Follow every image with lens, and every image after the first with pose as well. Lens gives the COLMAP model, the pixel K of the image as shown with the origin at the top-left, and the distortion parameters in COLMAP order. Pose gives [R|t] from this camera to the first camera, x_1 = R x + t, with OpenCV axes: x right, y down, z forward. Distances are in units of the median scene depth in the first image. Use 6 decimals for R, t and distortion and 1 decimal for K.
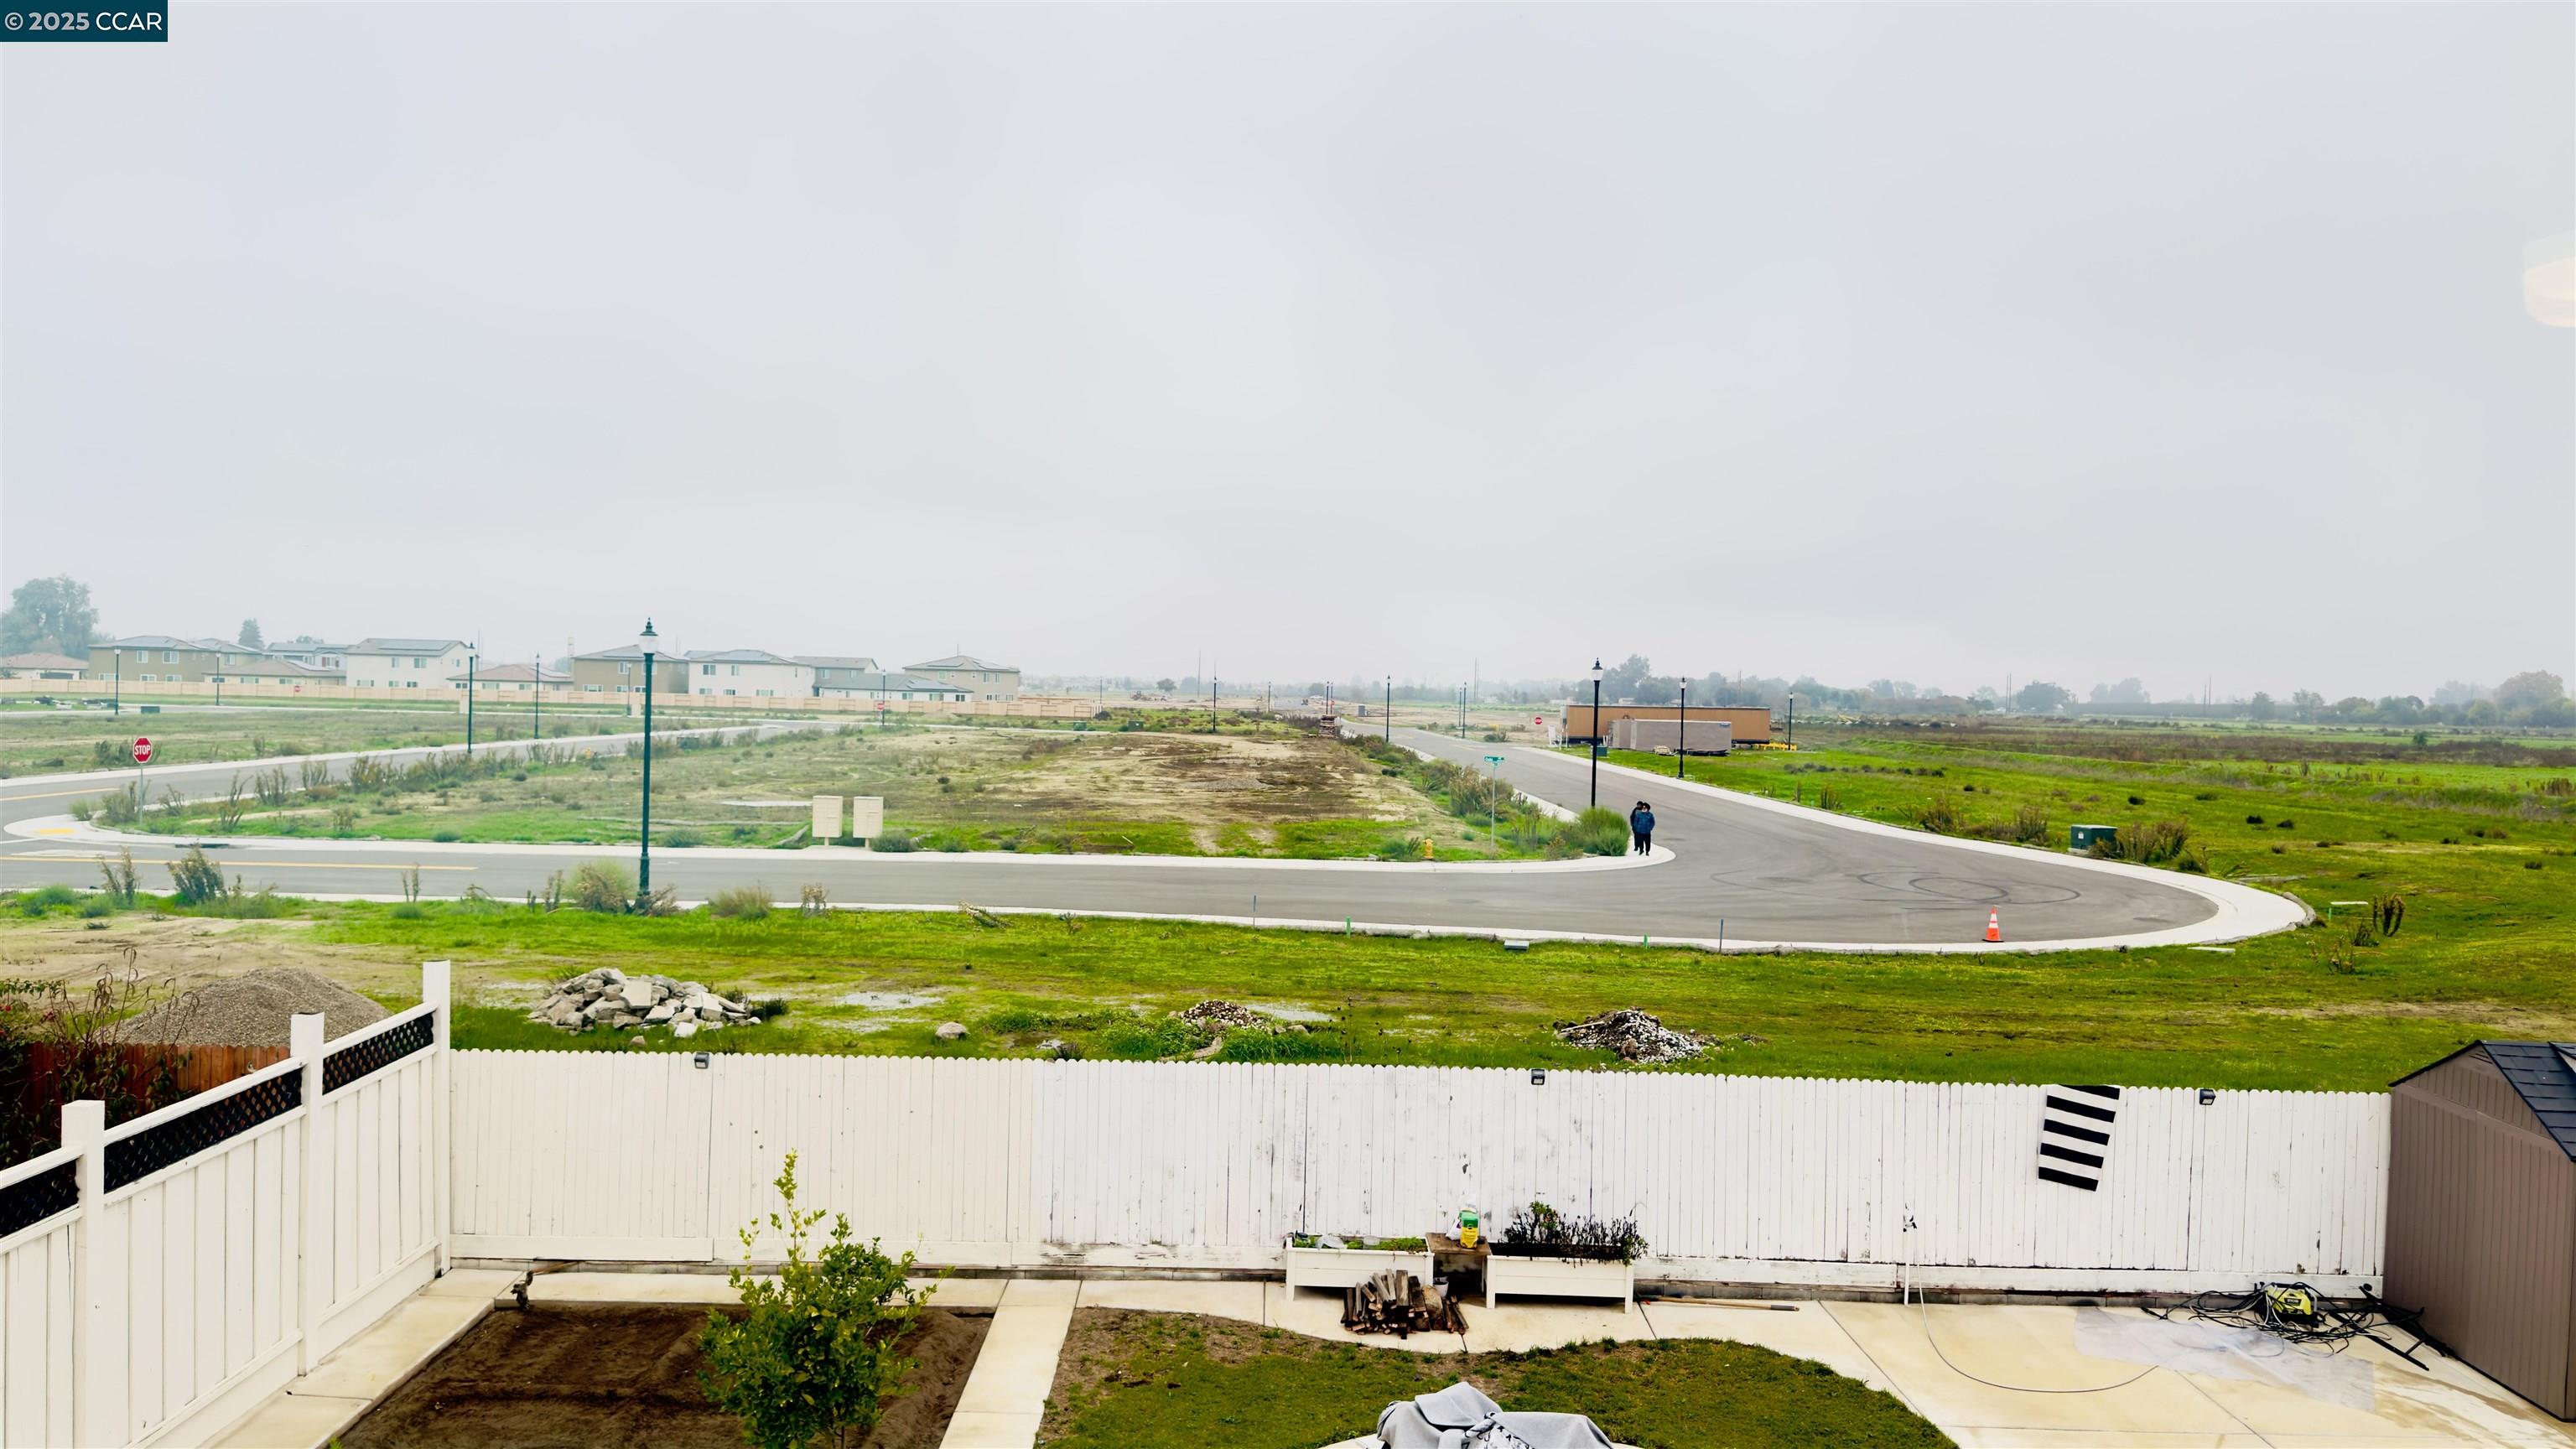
lens RADIAL K [[1820.0, 0, 1290.8], [0, 1820.0, 724.5], [0, 0, 1]] dist [-0.003289, -0.005598]
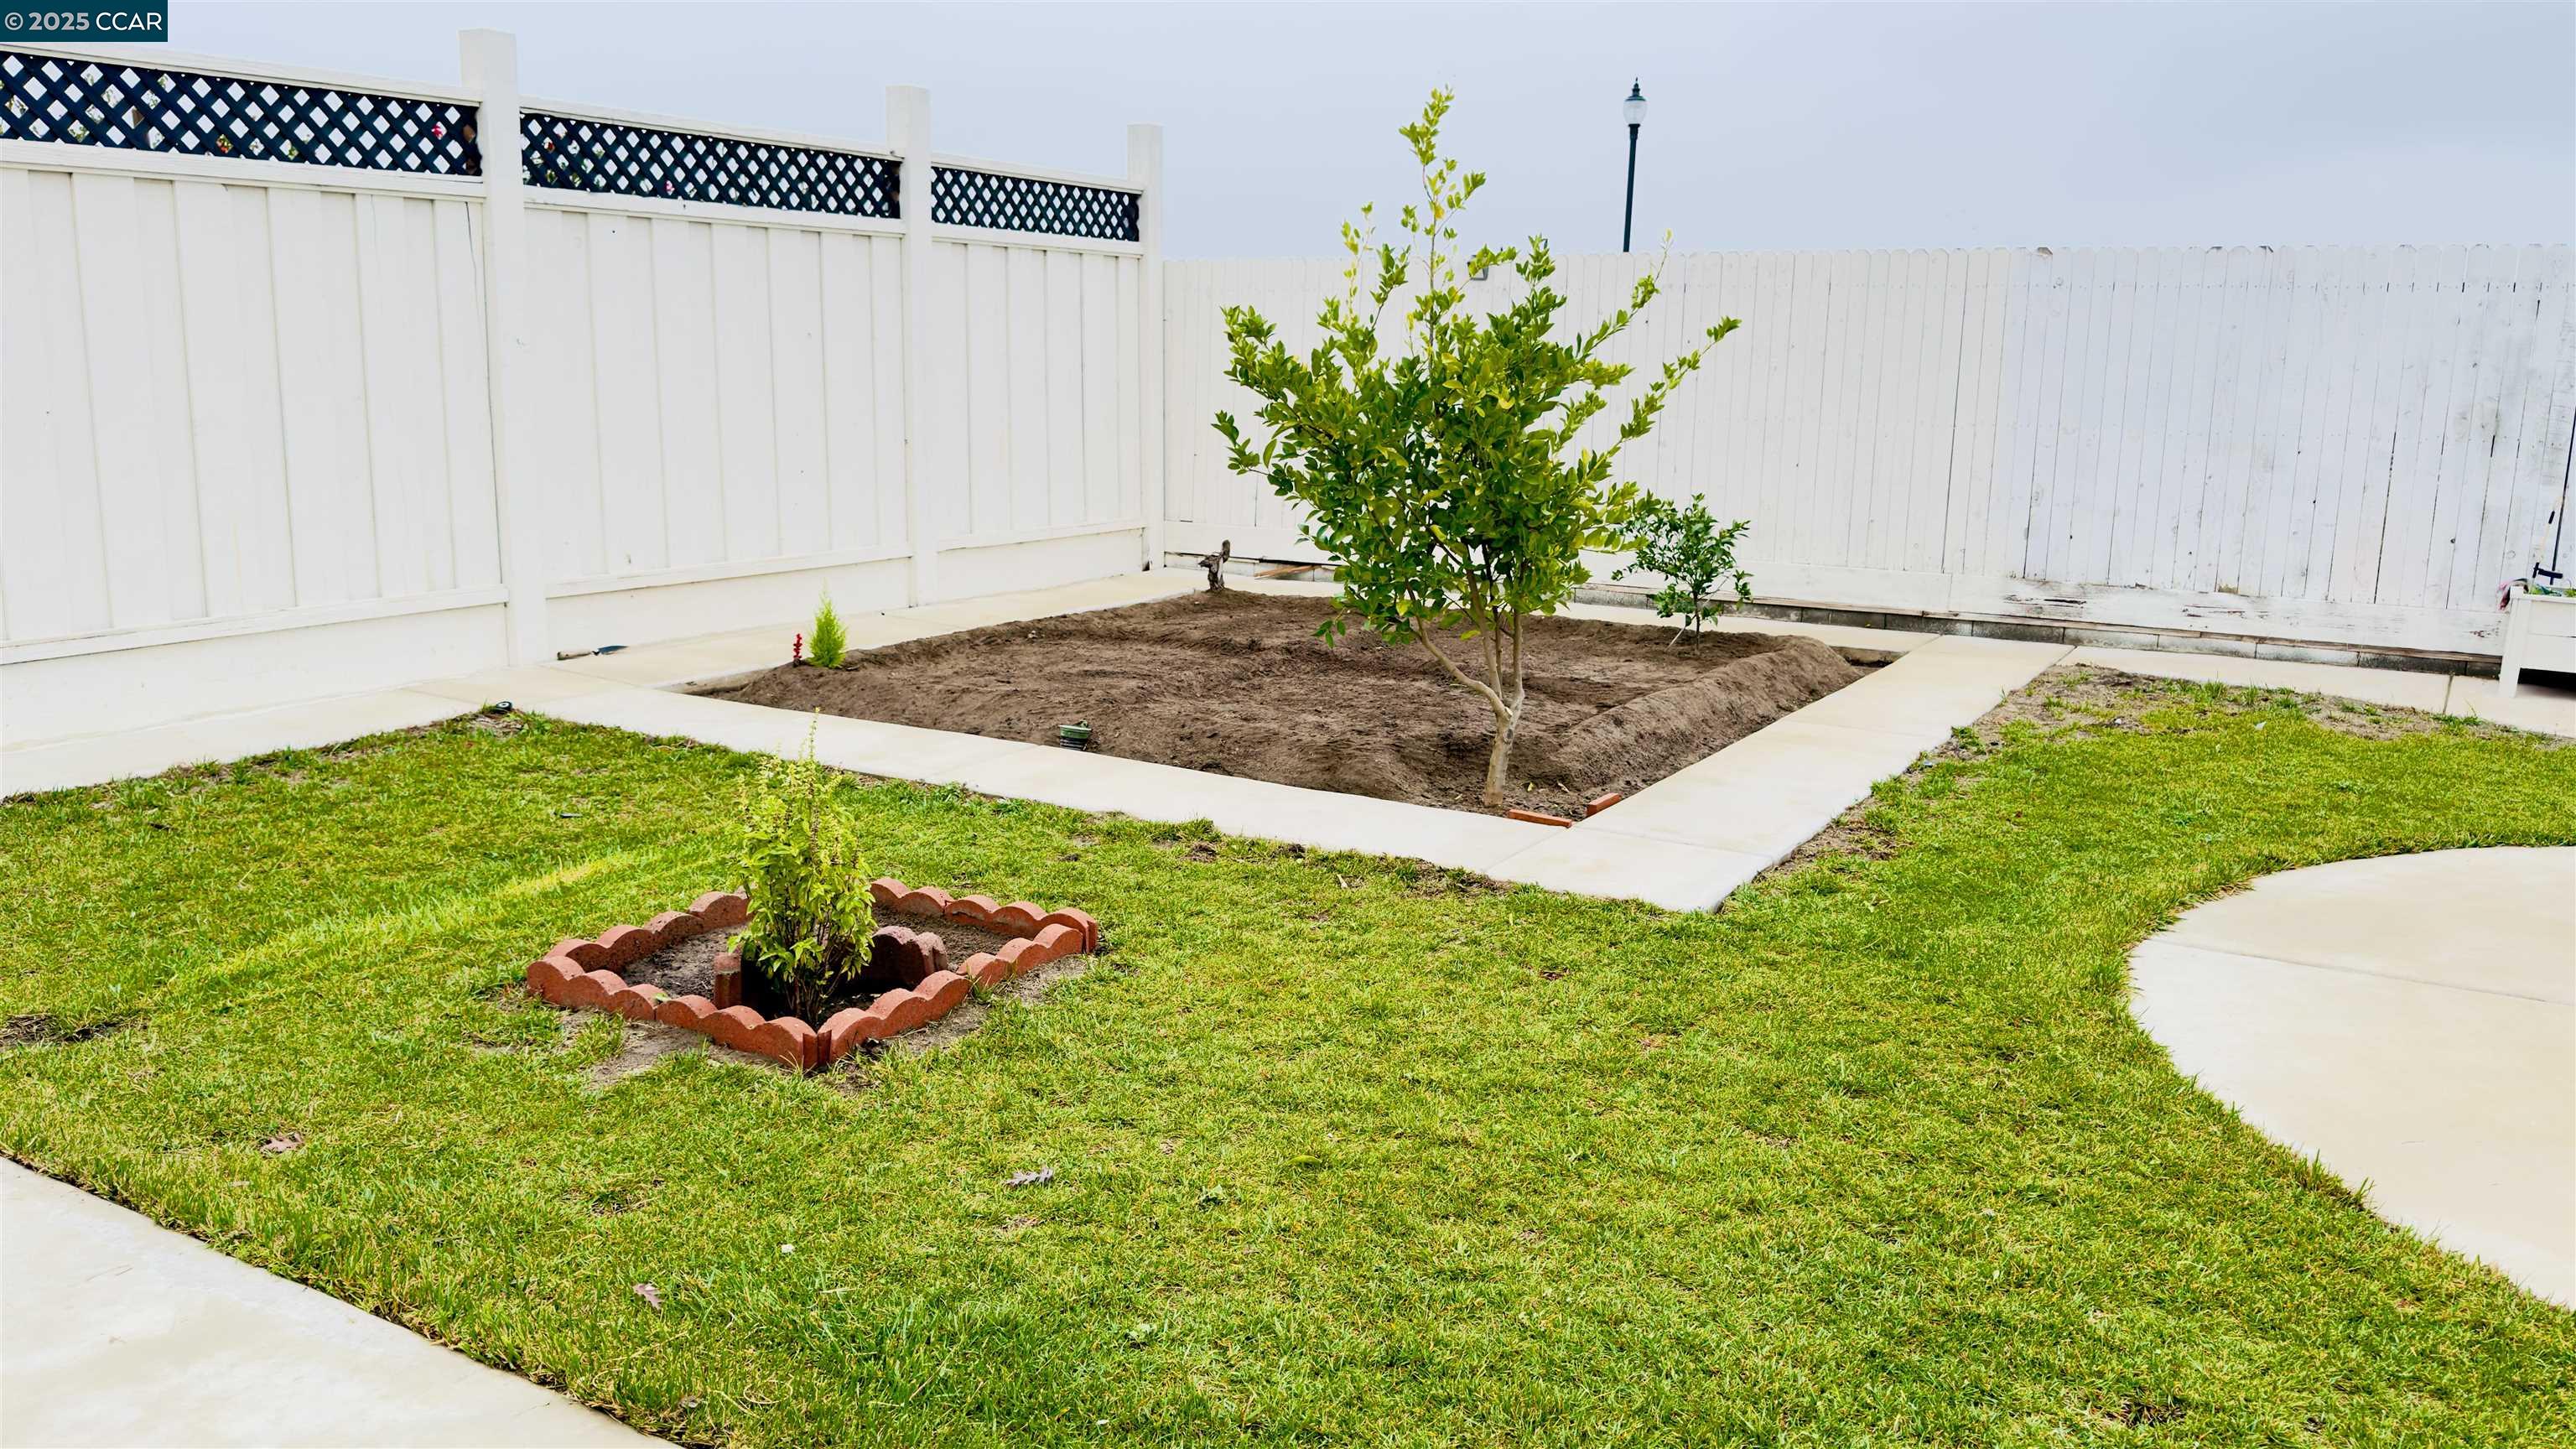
lens RADIAL K [[1967.7, 0, 1288.0], [0, 1967.7, 721.0], [0, 0, 1]] dist [0.035831, -0.021600]
pose [[0.848831, 0.089009, -0.521117, 0.000417], [-0.015612, 0.989515, 0.143583, 0.243688], [0.528433, -0.113742, 0.841321, 0.347104]]
